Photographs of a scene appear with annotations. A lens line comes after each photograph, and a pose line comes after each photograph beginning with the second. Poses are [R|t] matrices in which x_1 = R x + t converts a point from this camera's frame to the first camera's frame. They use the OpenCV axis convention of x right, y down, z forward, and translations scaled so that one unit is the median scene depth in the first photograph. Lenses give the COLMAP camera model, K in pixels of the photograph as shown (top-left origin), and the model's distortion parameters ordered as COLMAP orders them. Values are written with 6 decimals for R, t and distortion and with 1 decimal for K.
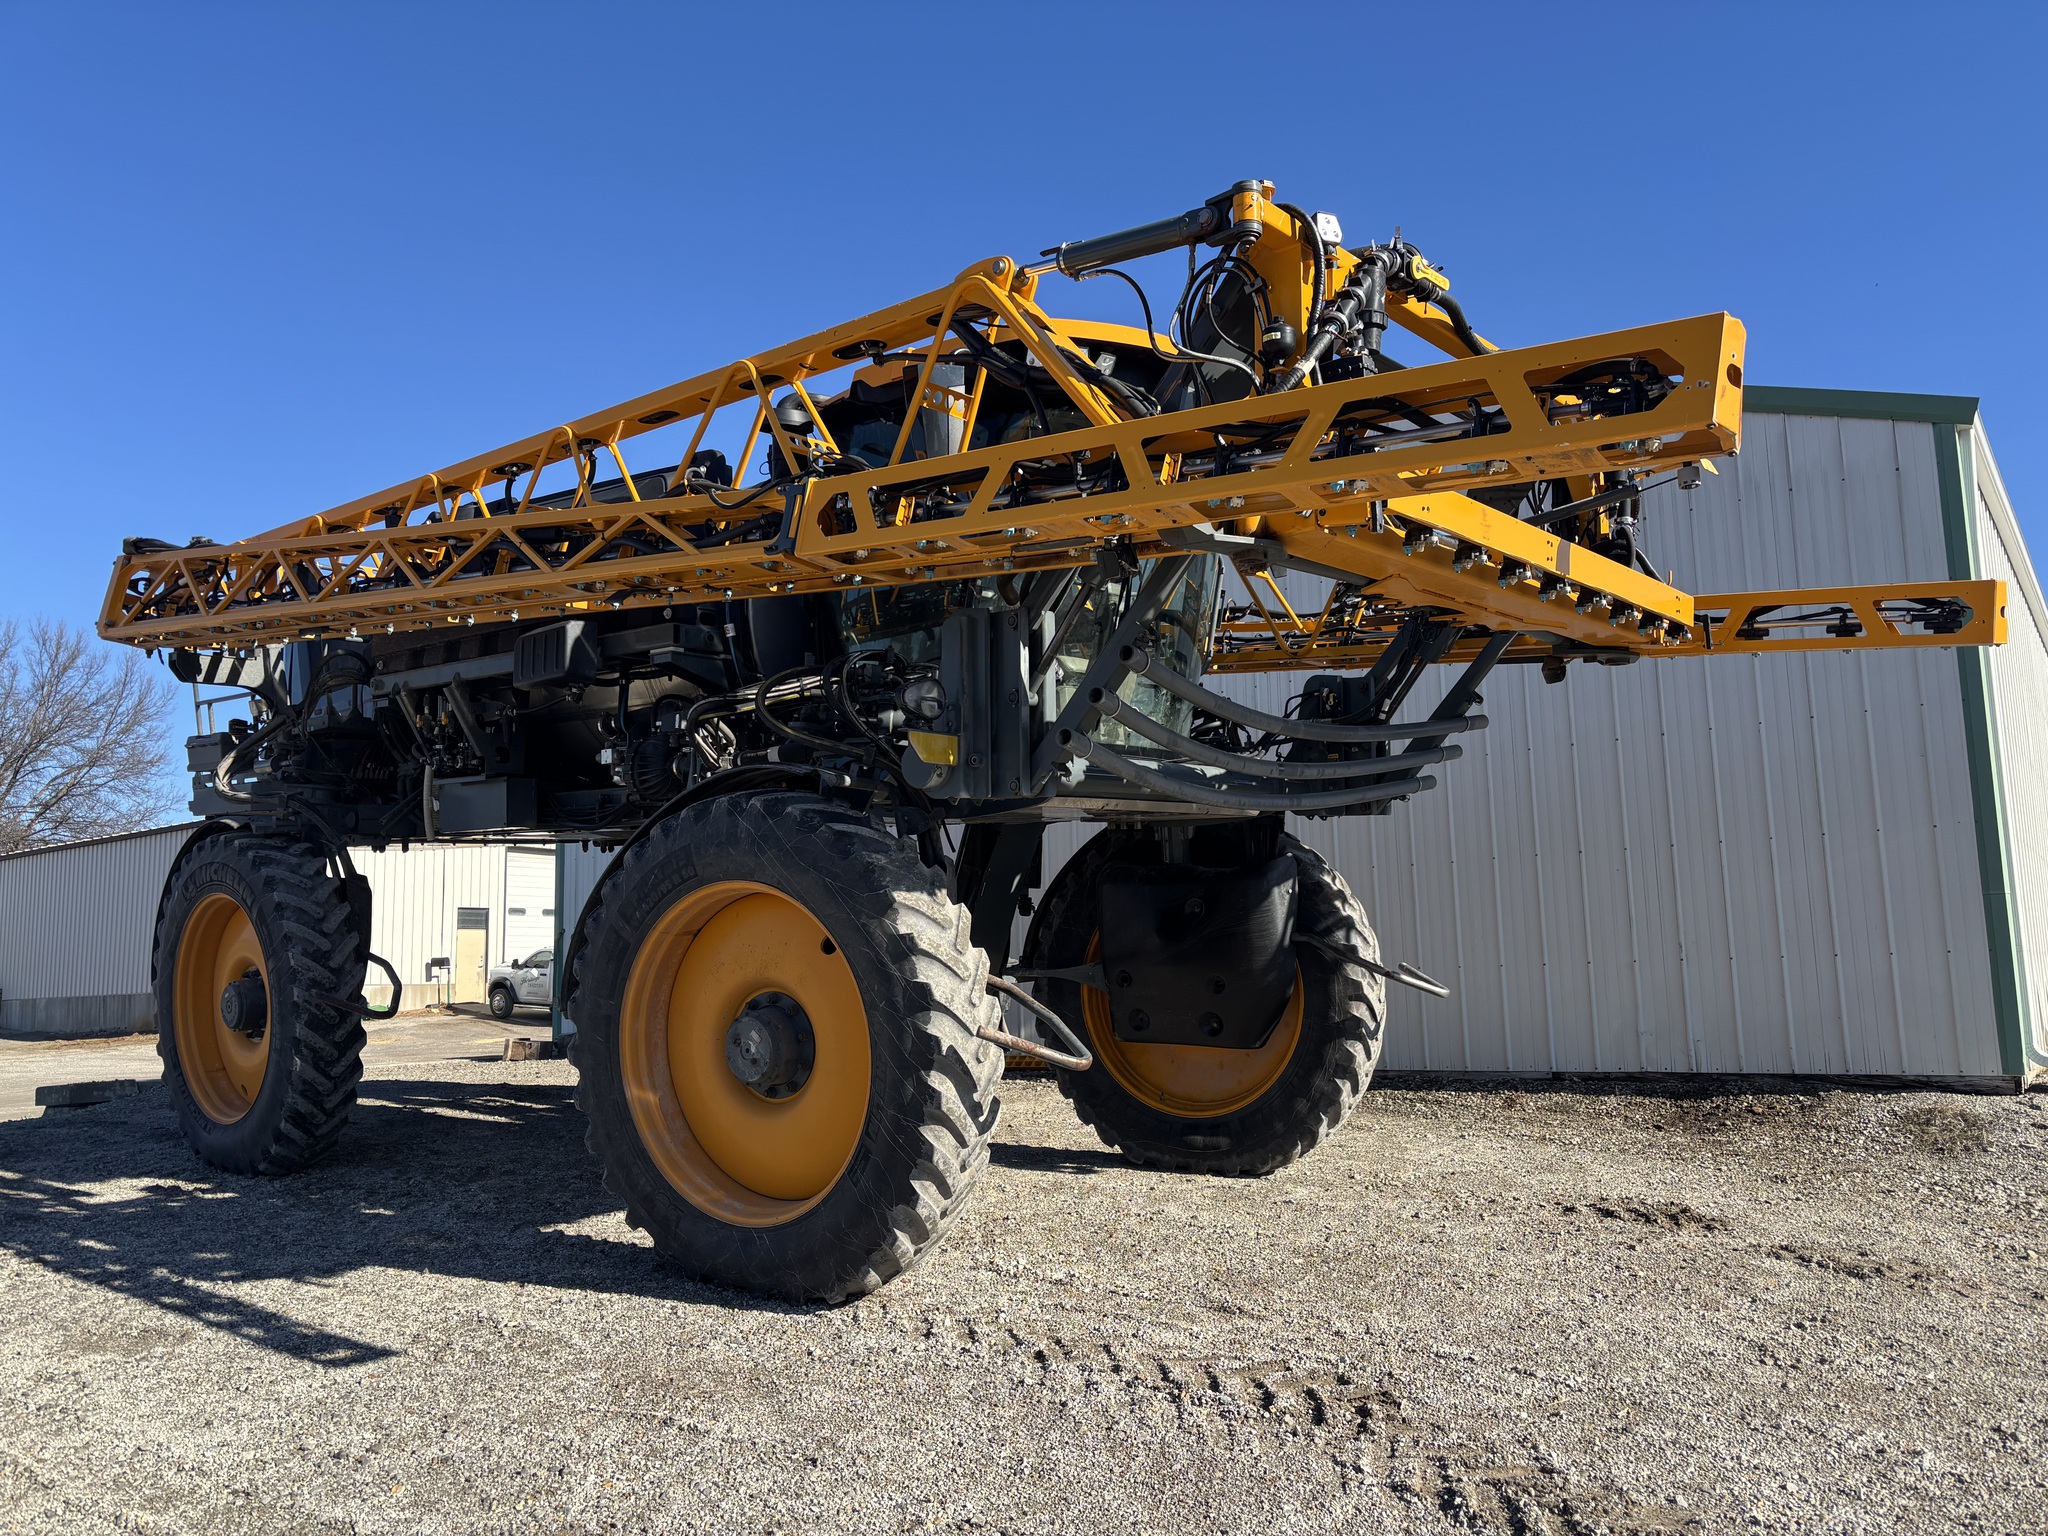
lens RADIAL K [[1536.9, 0, 1018.1], [0, 1536.9, 718.8], [0, 0, 1]] dist [-0.004204, 0.021950]
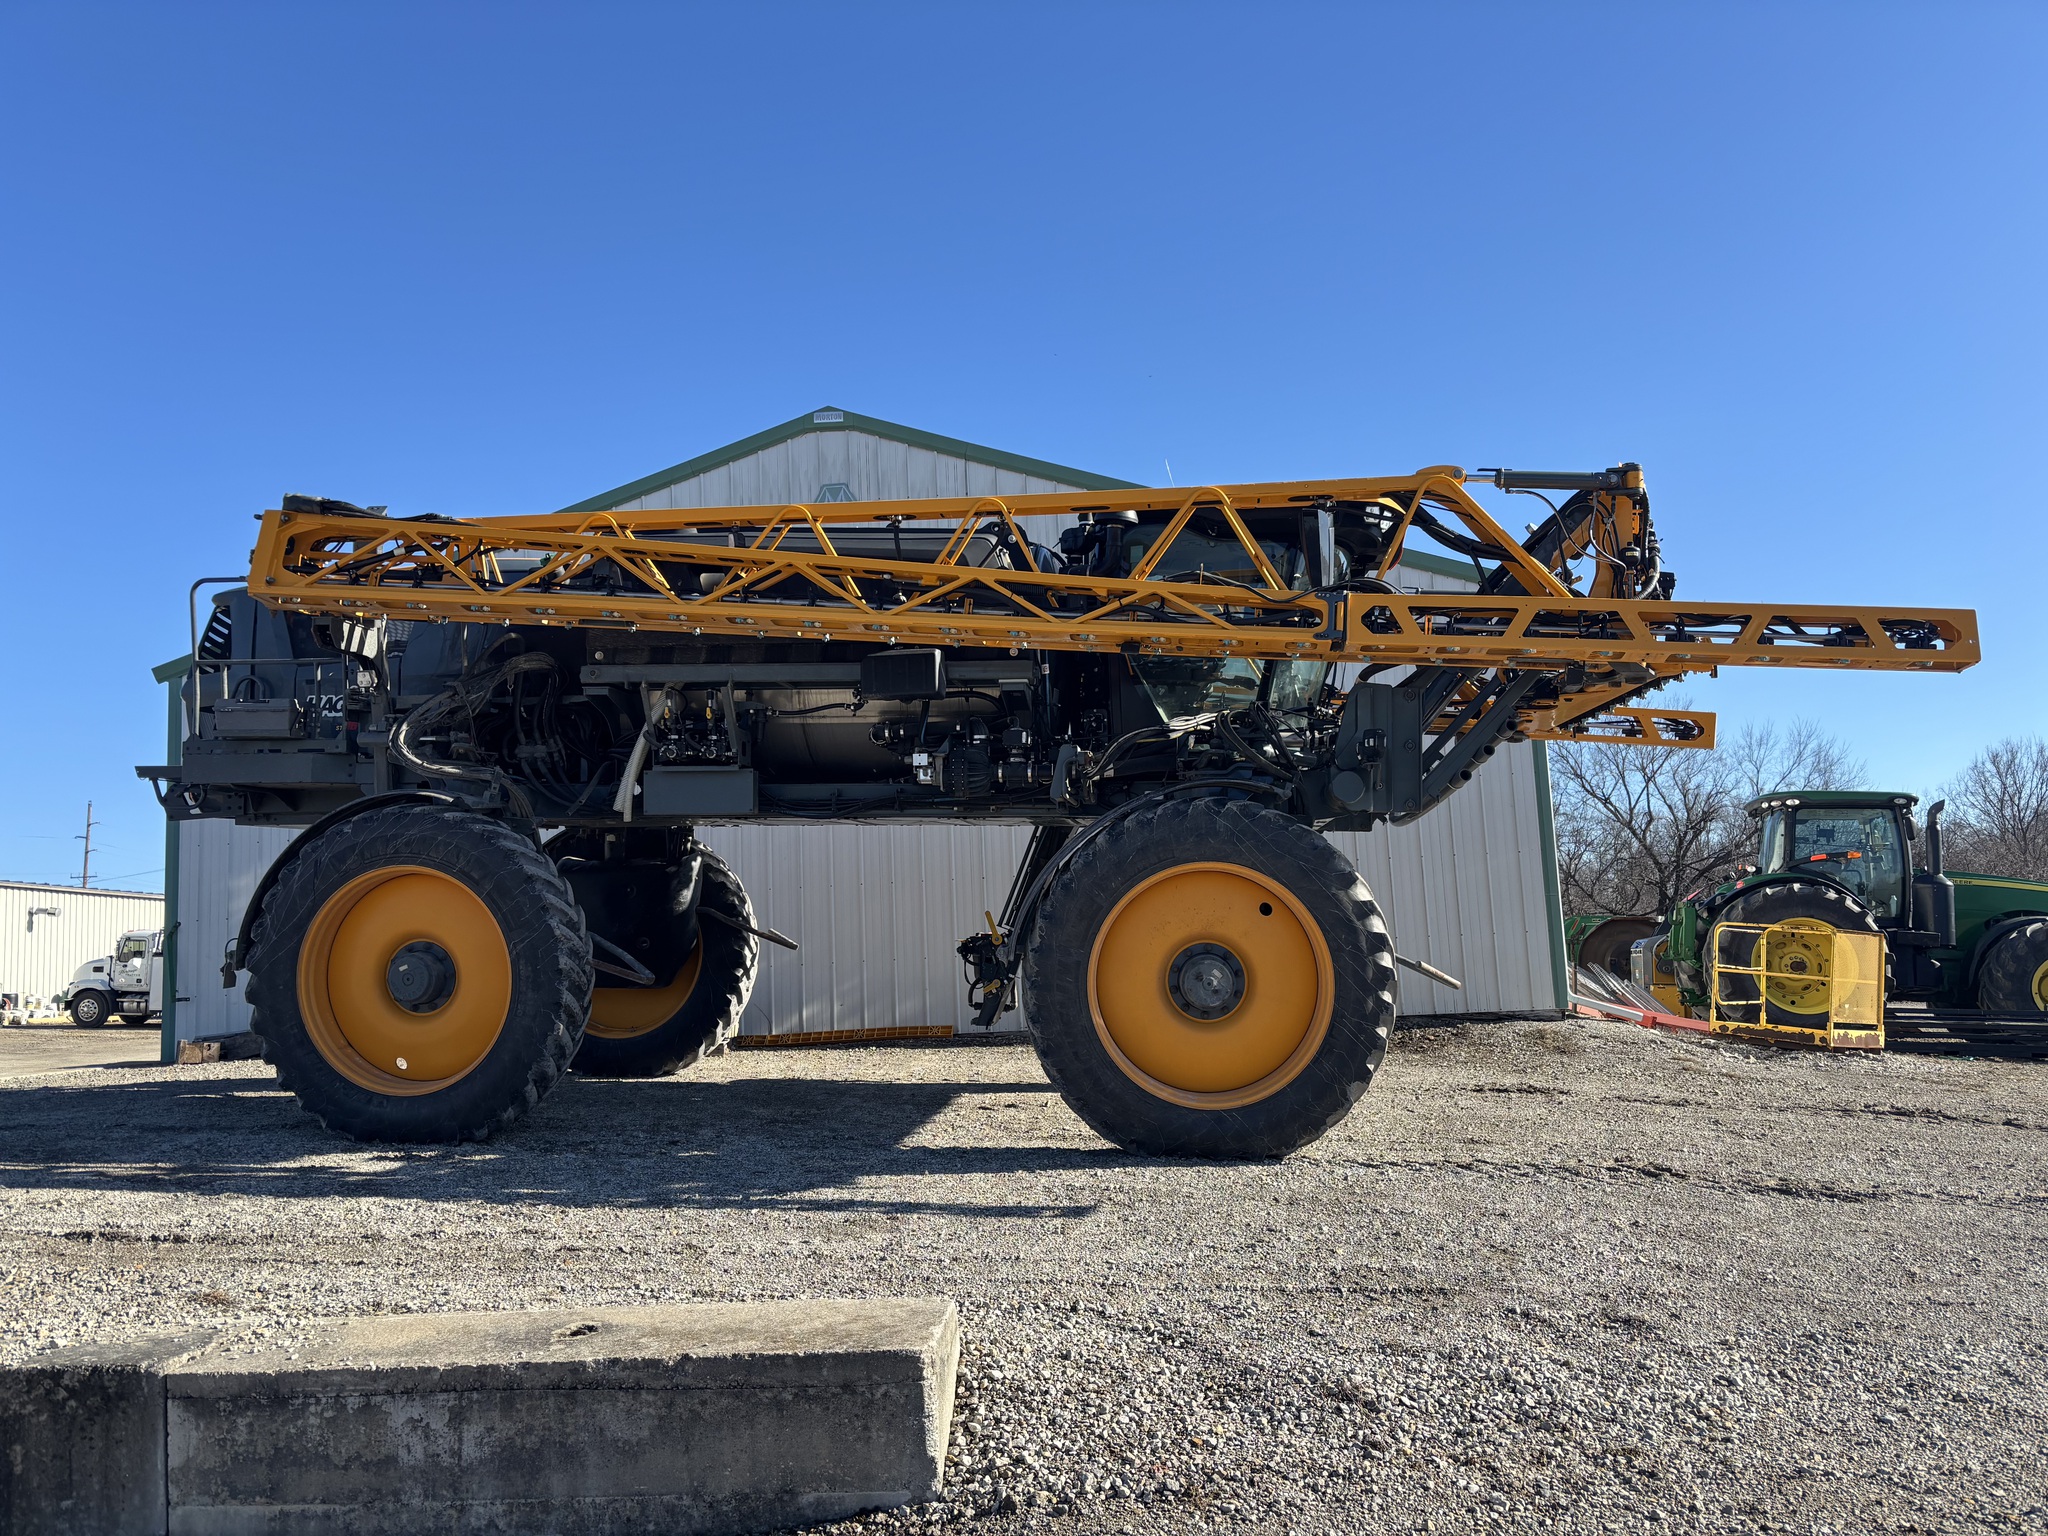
lens RADIAL K [[1506.1, 0, 1019.0], [0, 1506.1, 713.4], [0, 0, 1]] dist [0.039469, -0.000184]
pose [[0.851425, 0.078587, 0.518556, -1.019682], [-0.071306, 0.996875, -0.033997, 0.028762], [-0.519607, -0.008030, 0.854368, -0.076587]]
